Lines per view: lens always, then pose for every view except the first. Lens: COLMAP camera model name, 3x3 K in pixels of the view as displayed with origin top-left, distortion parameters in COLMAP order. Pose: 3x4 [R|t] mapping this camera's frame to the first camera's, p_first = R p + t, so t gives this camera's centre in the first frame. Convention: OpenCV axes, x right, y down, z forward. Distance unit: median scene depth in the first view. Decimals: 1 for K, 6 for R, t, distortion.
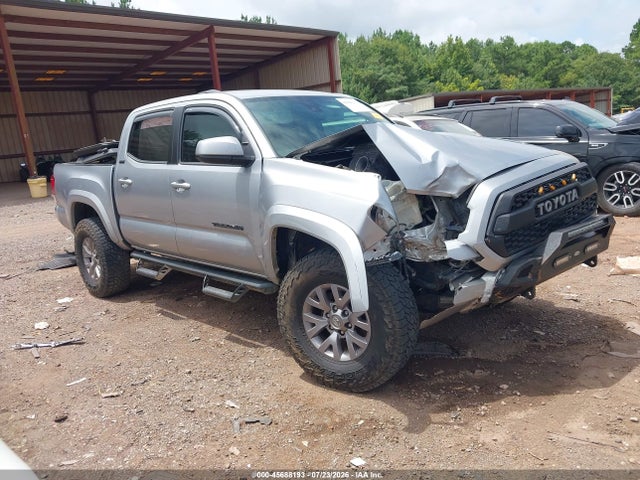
lens RADIAL K [[517.5, 0, 325.0], [0, 517.5, 238.1], [0, 0, 1]] dist [0.006776, -0.032775]
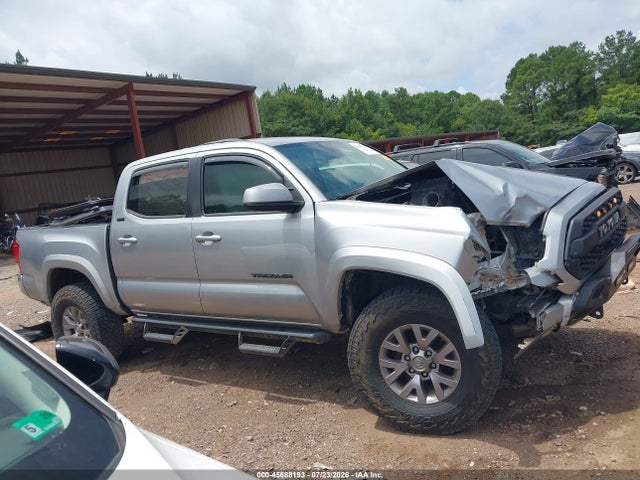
lens RADIAL K [[517.5, 0, 318.3], [0, 517.5, 237.2], [0, 0, 1]] dist [0.006776, -0.032775]
pose [[0.982002, -0.072879, 0.174244, -0.258083], [0.089705, 0.991829, -0.090712, -0.000459], [-0.166209, 0.104710, 0.980515, 0.047576]]
